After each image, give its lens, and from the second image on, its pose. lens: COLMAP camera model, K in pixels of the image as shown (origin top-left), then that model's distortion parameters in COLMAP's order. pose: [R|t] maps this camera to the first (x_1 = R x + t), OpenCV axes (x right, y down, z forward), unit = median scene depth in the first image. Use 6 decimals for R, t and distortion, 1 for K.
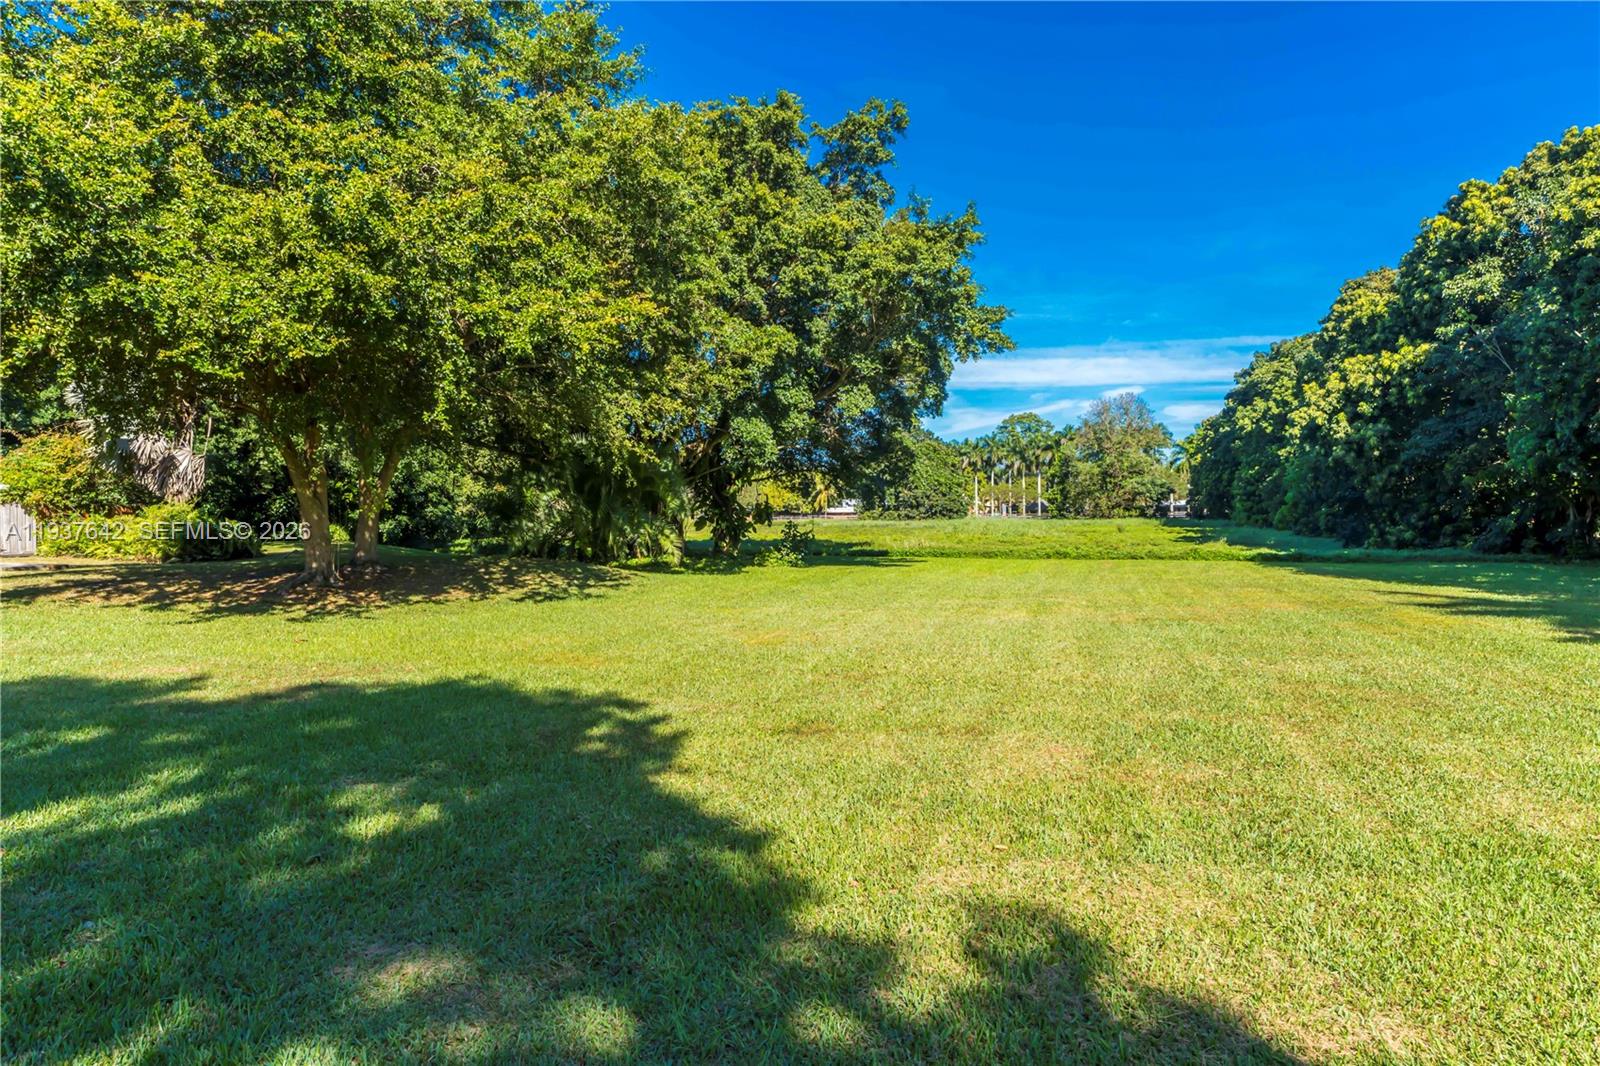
lens RADIAL K [[950.0, 0, 805.4], [0, 950.0, 534.0], [0, 0, 1]] dist [0.020090, -0.001029]
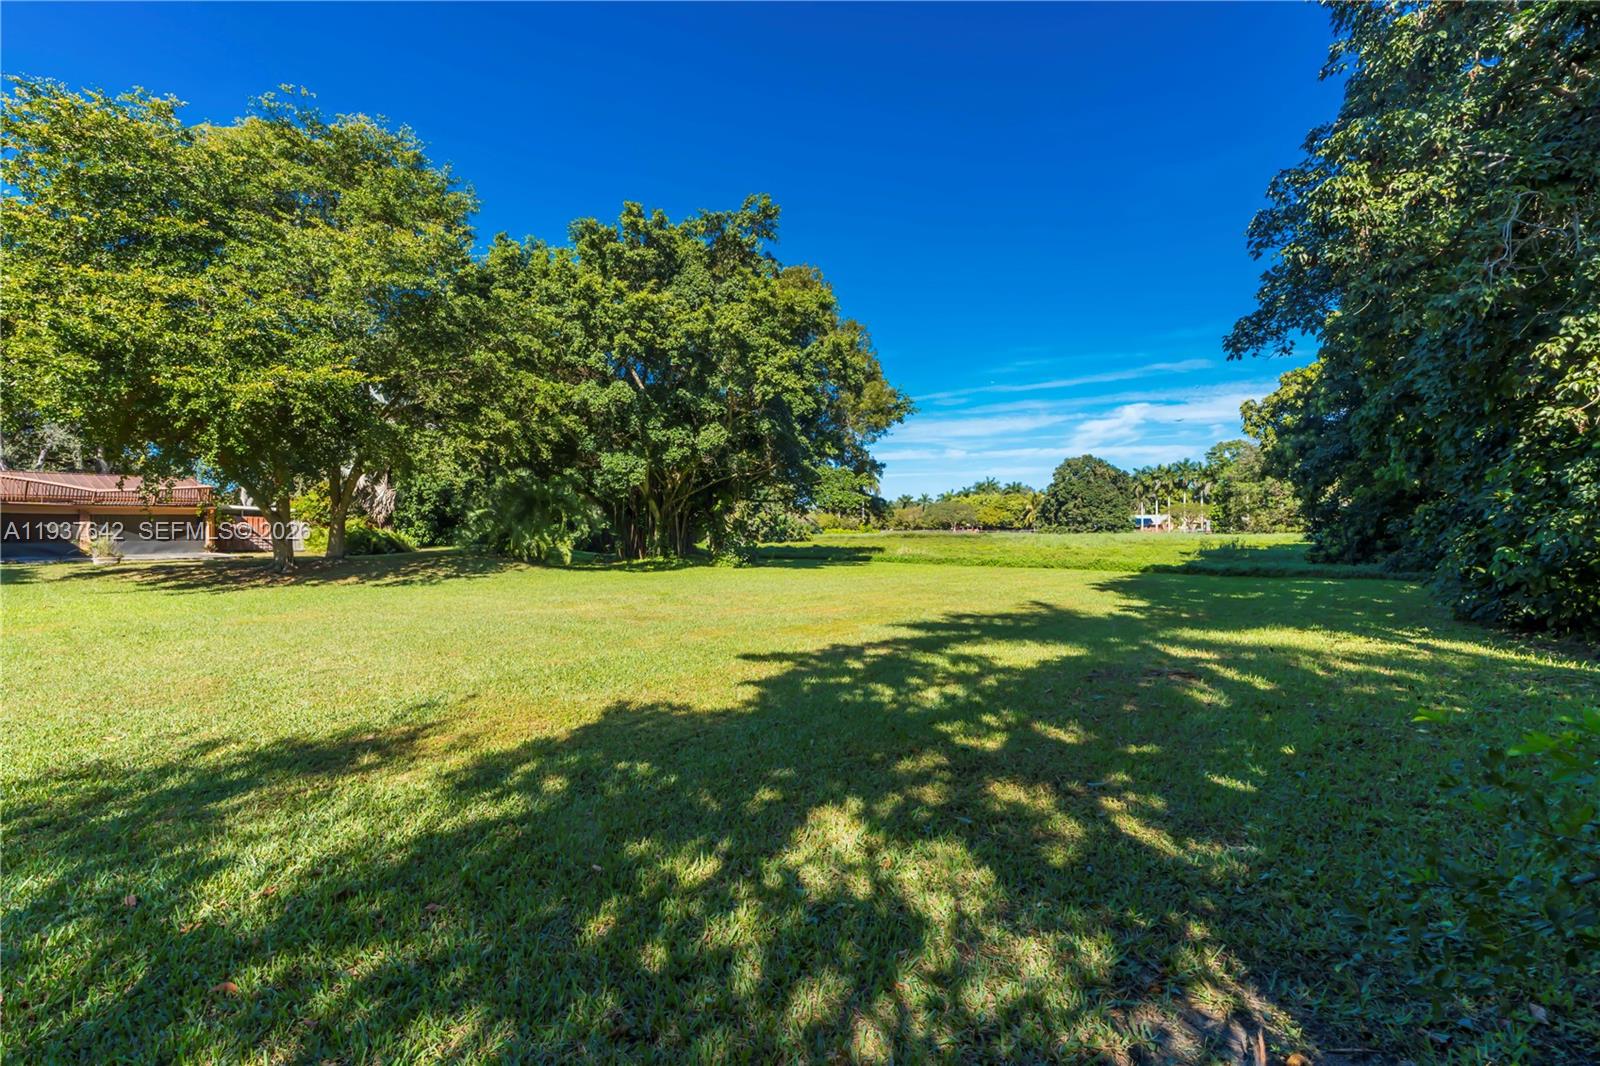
lens RADIAL K [[700.7, 0, 794.5], [0, 700.7, 528.7], [0, 0, 1]] dist [0.019522, 0.001864]
pose [[0.929400, 0.002369, -0.369067, 0.375340], [-0.010169, 0.999764, -0.019192, -0.000803], [0.368934, 0.021591, 0.929205, 0.134738]]
